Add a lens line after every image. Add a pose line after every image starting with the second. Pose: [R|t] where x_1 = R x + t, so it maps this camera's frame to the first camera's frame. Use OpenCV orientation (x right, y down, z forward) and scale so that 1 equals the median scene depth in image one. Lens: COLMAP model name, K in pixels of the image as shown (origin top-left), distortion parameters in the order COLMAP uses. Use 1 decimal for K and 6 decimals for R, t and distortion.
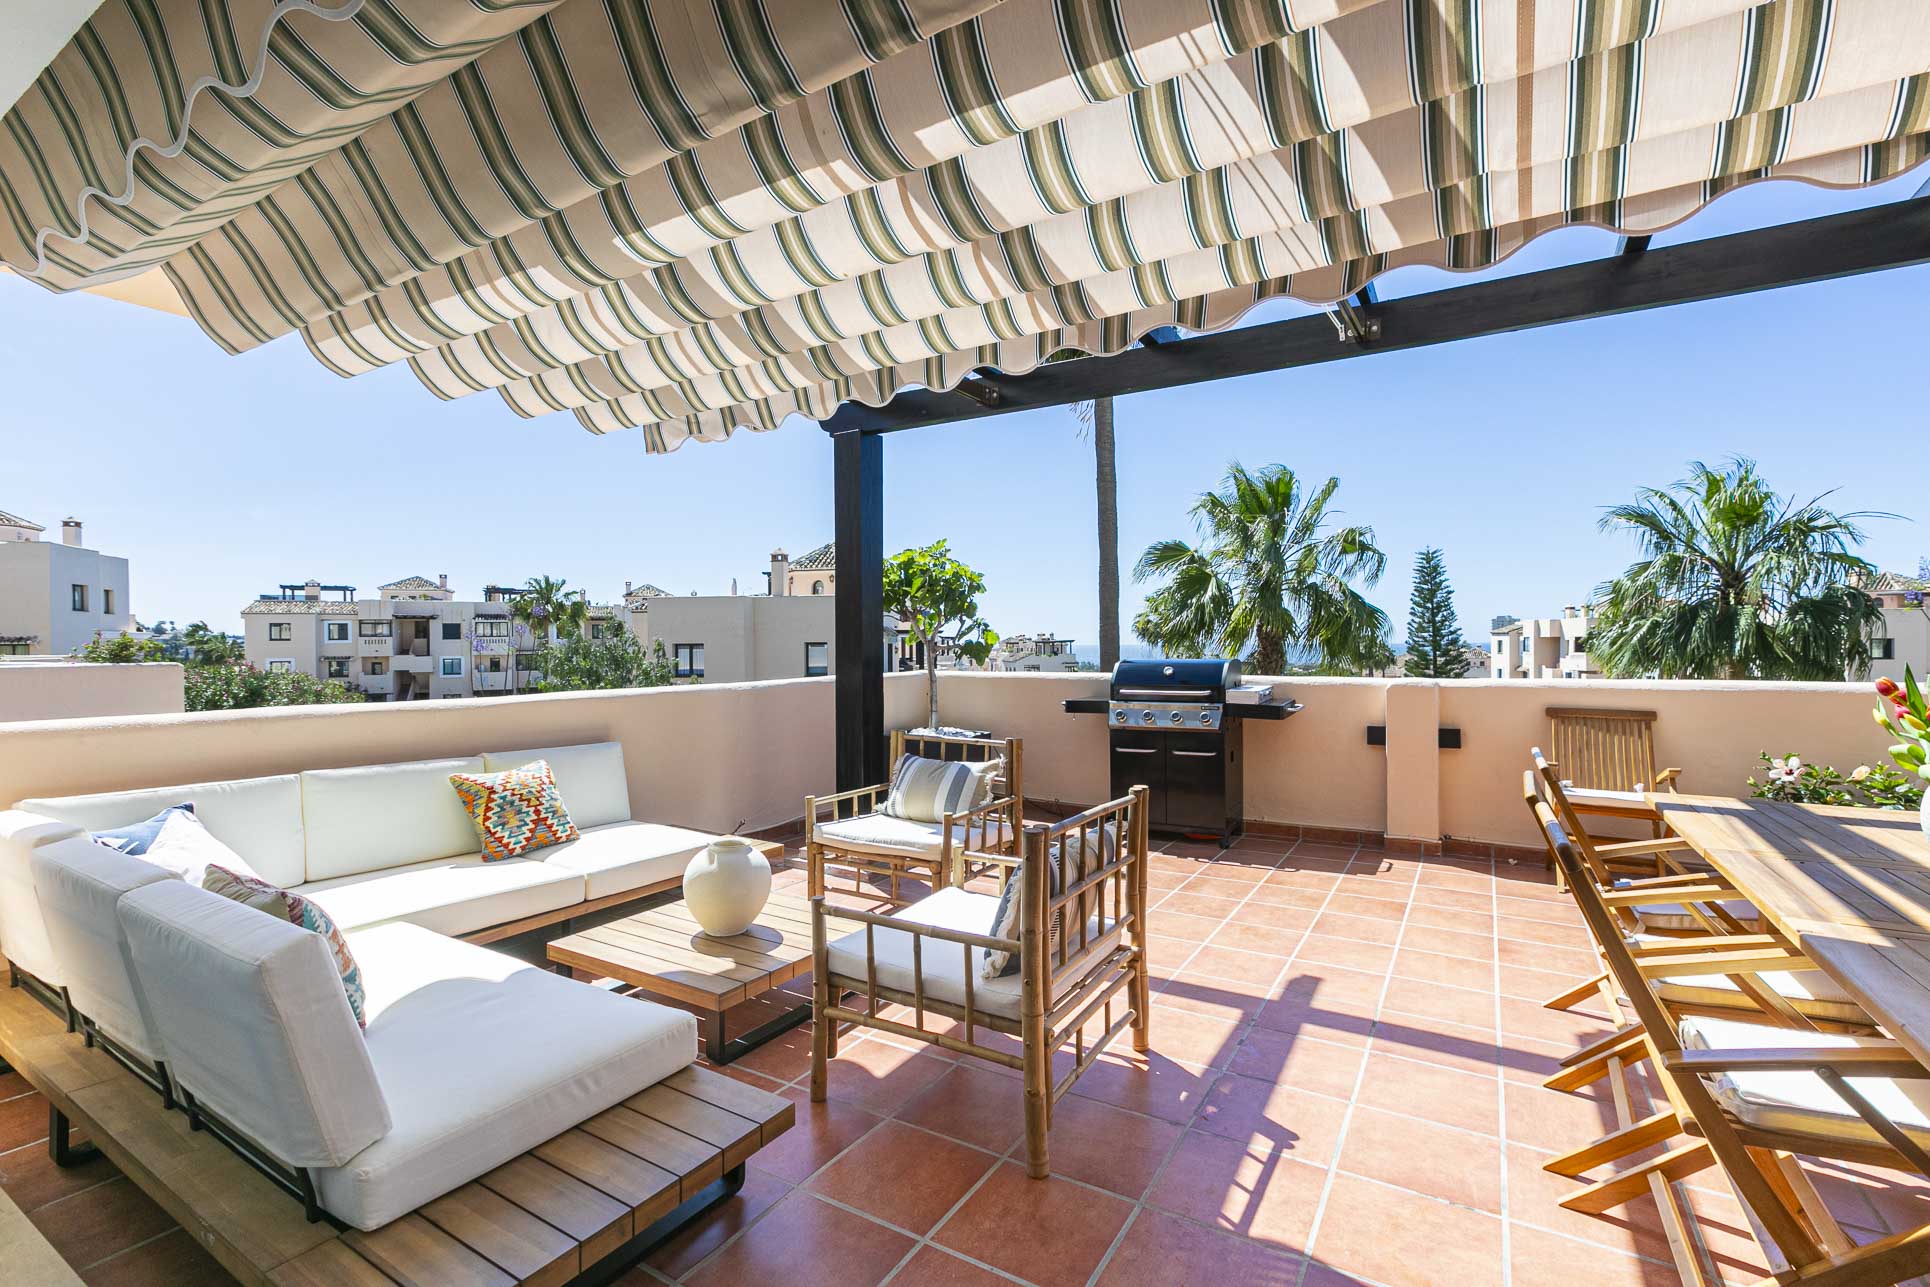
lens RADIAL K [[860.3, 0, 965.0], [0, 860.3, 643.5], [0, 0, 1]] dist [-0.001832, 0.000264]
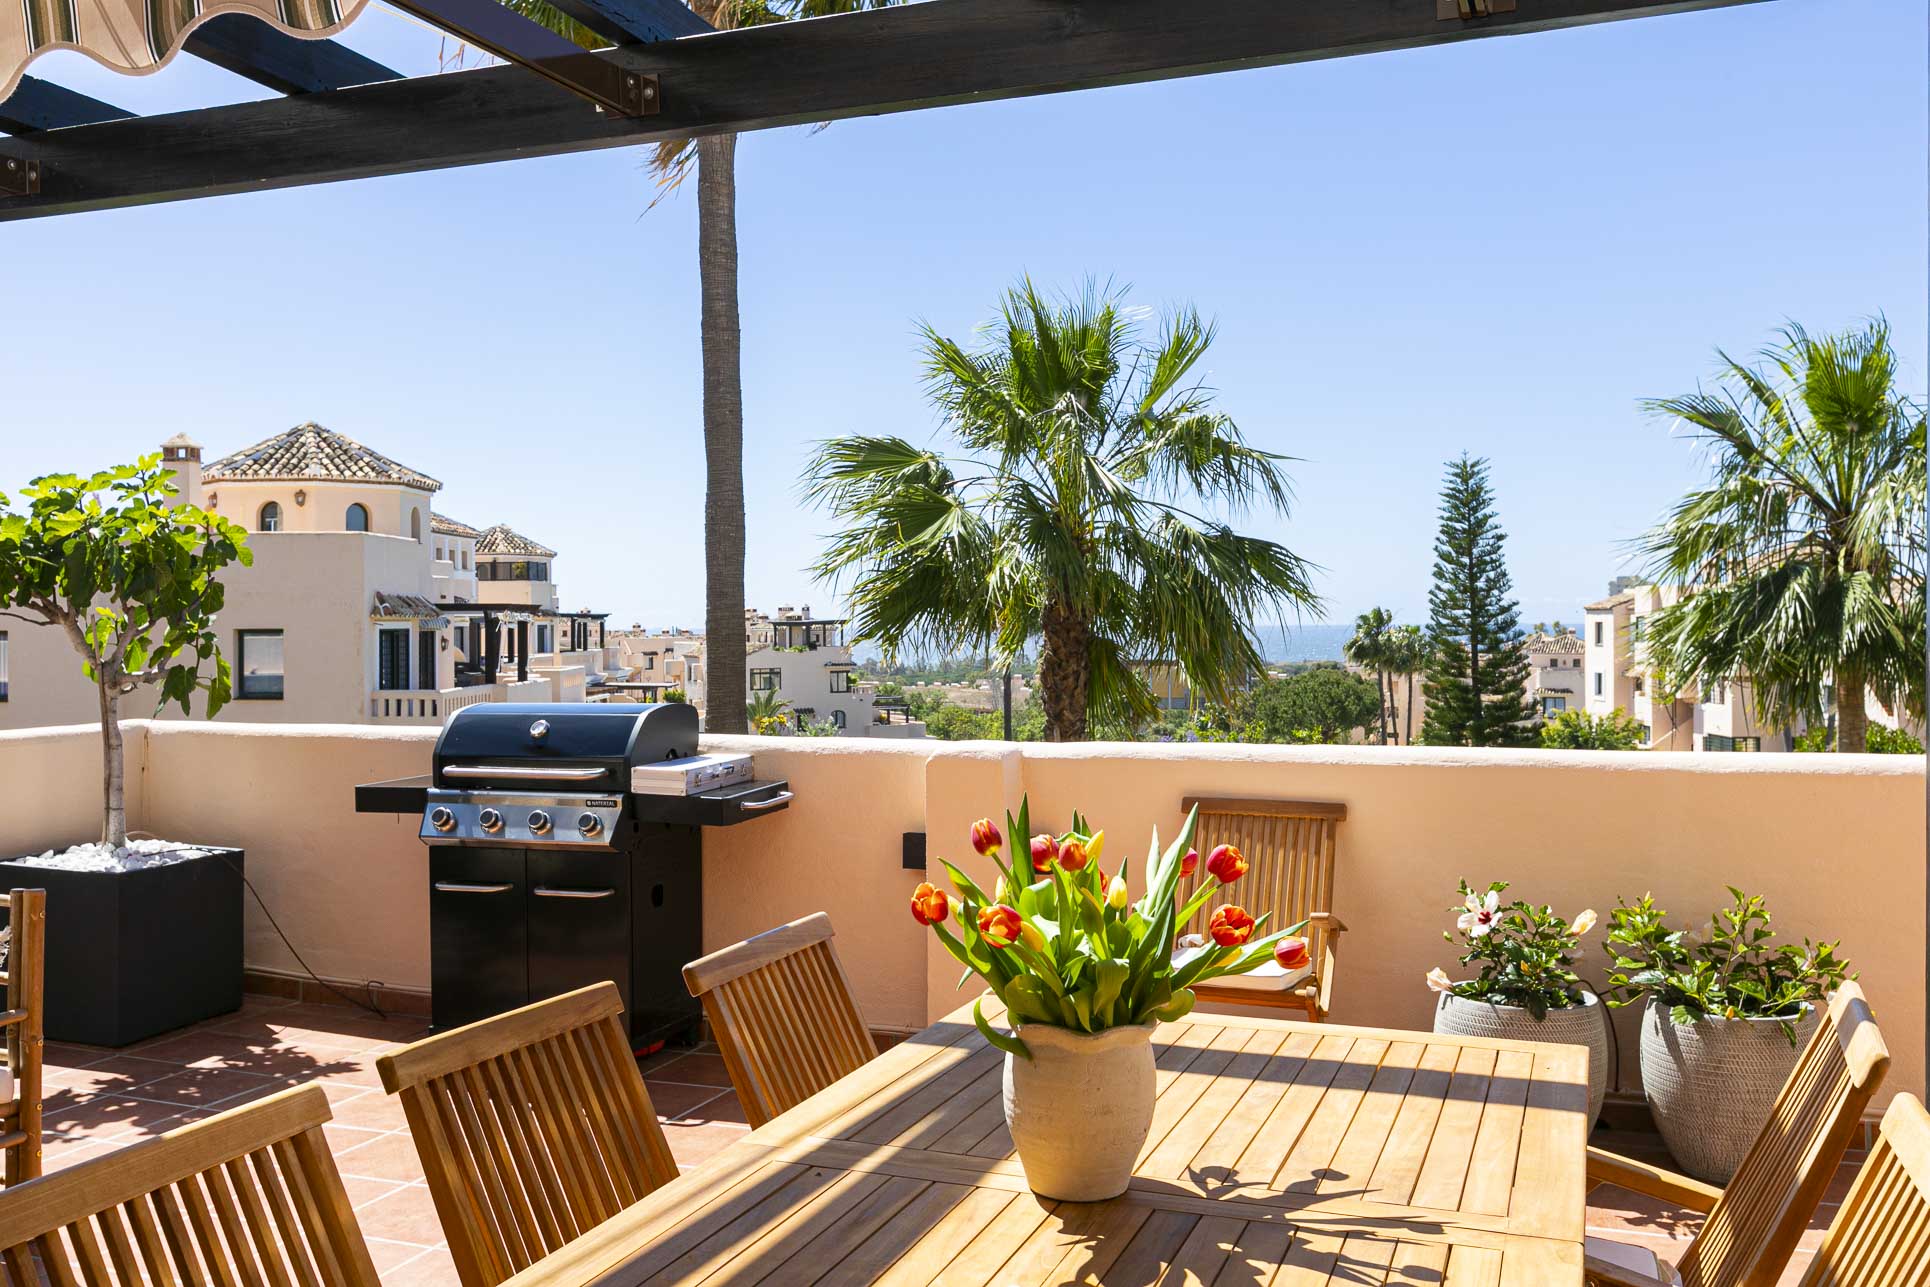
lens RADIAL K [[1679.1, 0, 965.0], [0, 1679.1, 643.5], [0, 0, 1]] dist [-0.013708, -0.003583]
pose [[0.983552, -0.000673, 0.180623, 0.346970], [-0.001446, 0.999932, 0.011601, -0.033448], [-0.180618, -0.011672, 0.983484, -0.008950]]
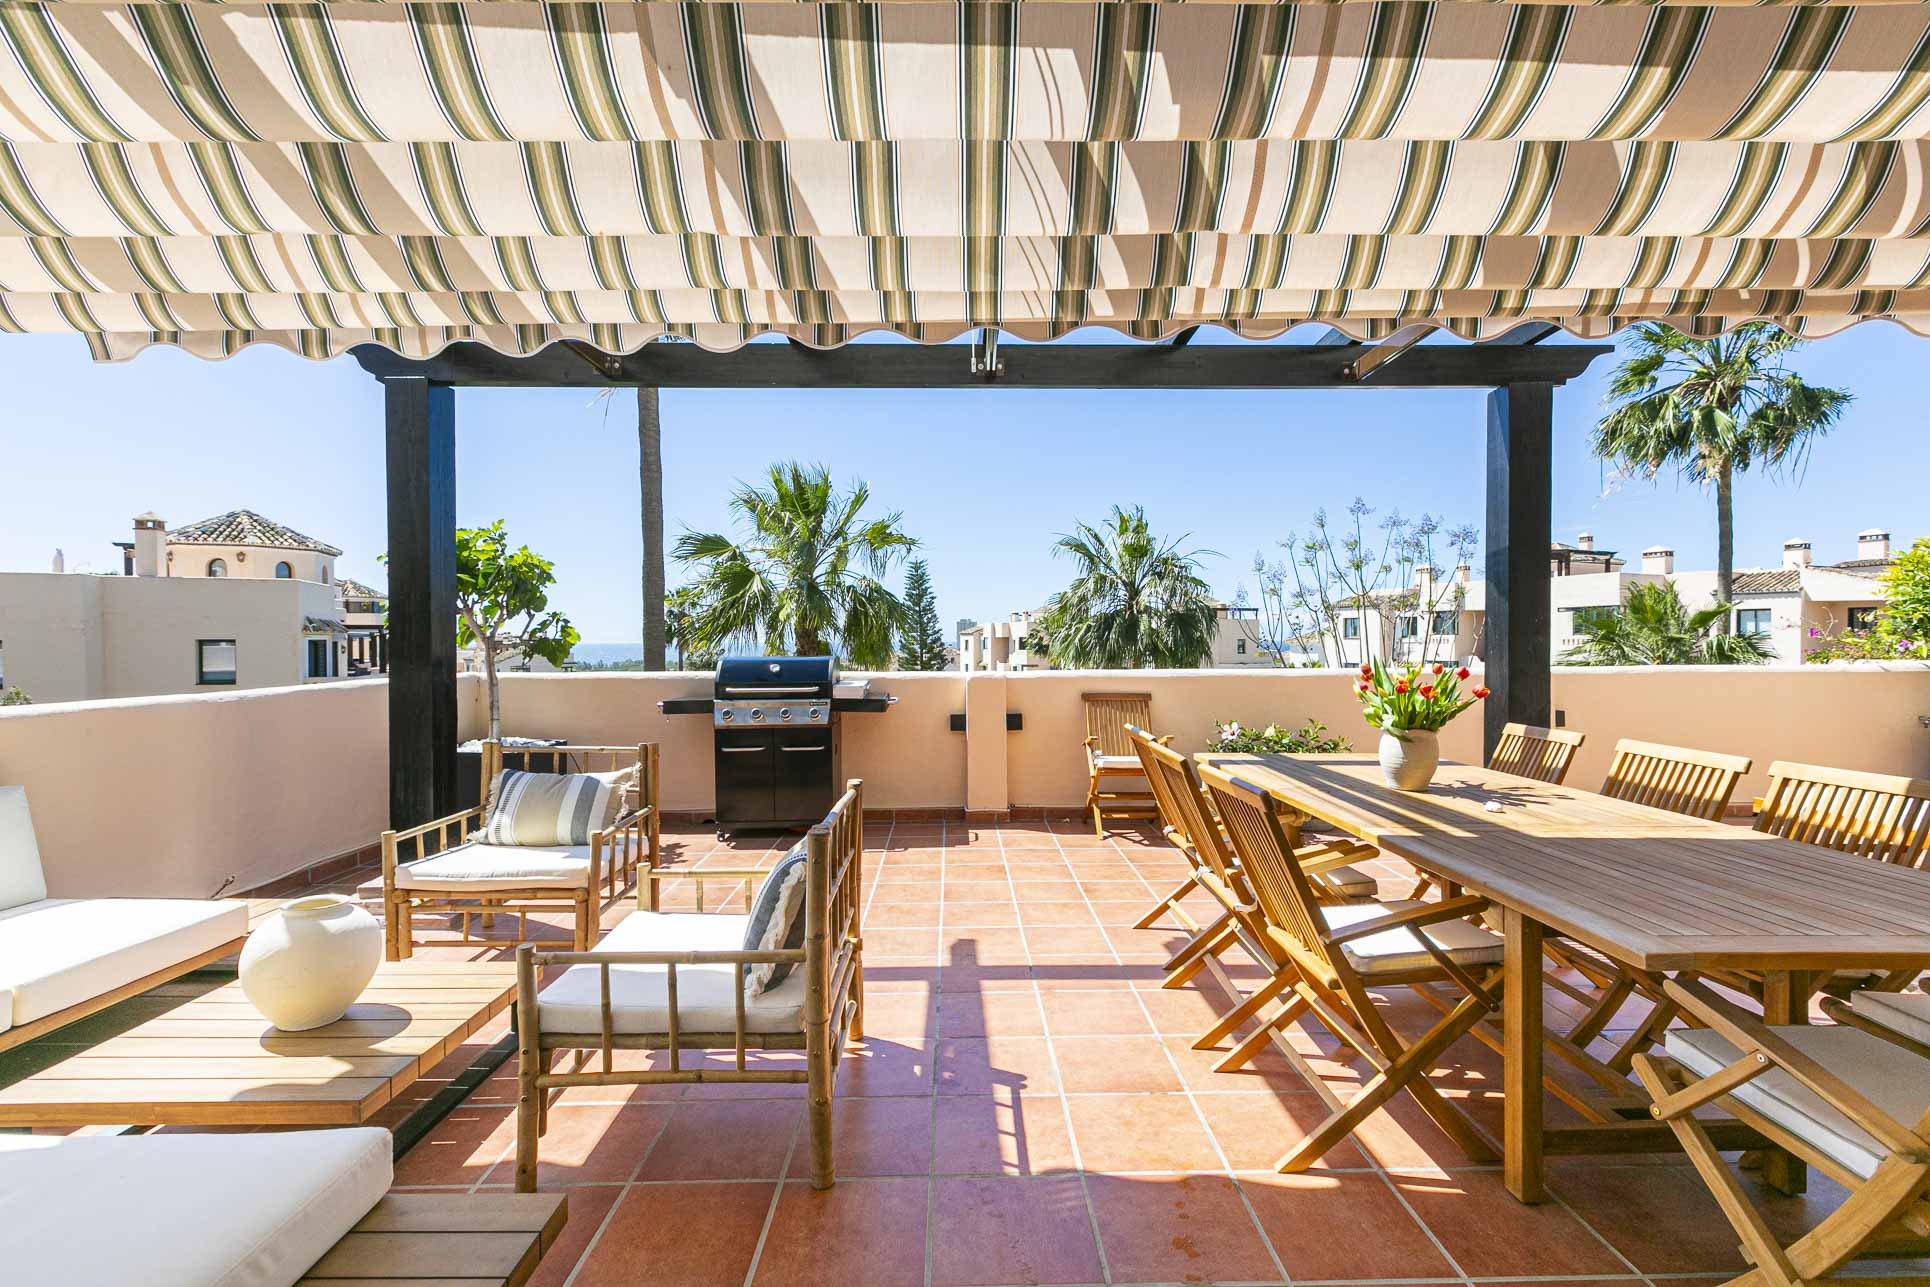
lens RADIAL K [[857.6, 0, 965.0], [0, 857.6, 643.5], [0, 0, 1]] dist [0.003872, 0.000977]
pose [[0.847128, 0.001093, 0.531388, -0.123012], [-0.002037, 0.999997, 0.001189, 0.001508], [-0.531386, -0.002089, 0.847128, 0.038564]]
